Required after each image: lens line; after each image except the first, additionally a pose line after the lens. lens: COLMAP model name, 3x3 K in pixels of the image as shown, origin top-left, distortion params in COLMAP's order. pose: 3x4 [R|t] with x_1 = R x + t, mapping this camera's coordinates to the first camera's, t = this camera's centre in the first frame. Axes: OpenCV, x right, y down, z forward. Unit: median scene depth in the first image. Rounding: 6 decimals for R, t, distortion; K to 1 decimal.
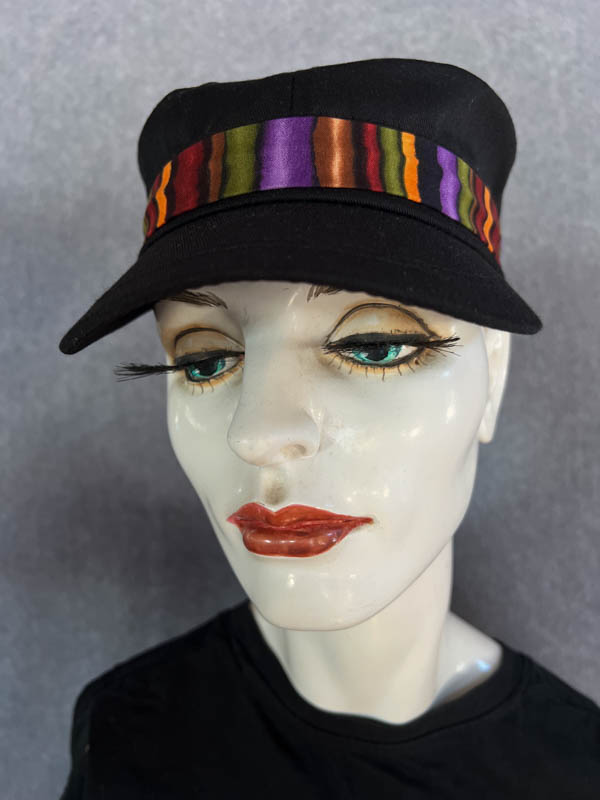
lens RADIAL K [[586.2, 0, 300.0], [0, 586.2, 400.0], [0, 0, 1]] dist [0.010005, -0.031889]
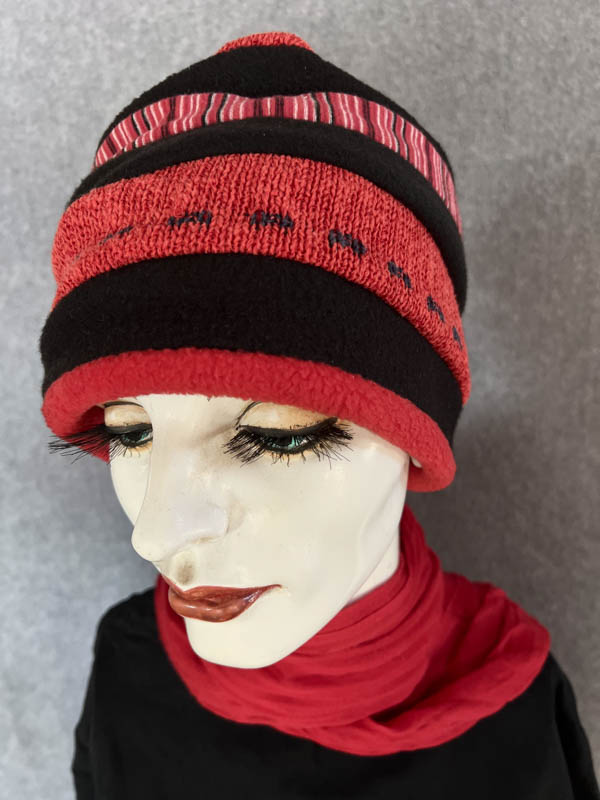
lens RADIAL K [[586.2, 0, 300.0], [0, 586.2, 400.0], [0, 0, 1]] dist [0.010005, -0.031889]
pose [[0.996935, 0.002572, -0.078187, 0.070747], [0.014305, 0.976613, 0.214530, -0.107518], [0.076911, -0.214991, 0.973583, 0.005596]]
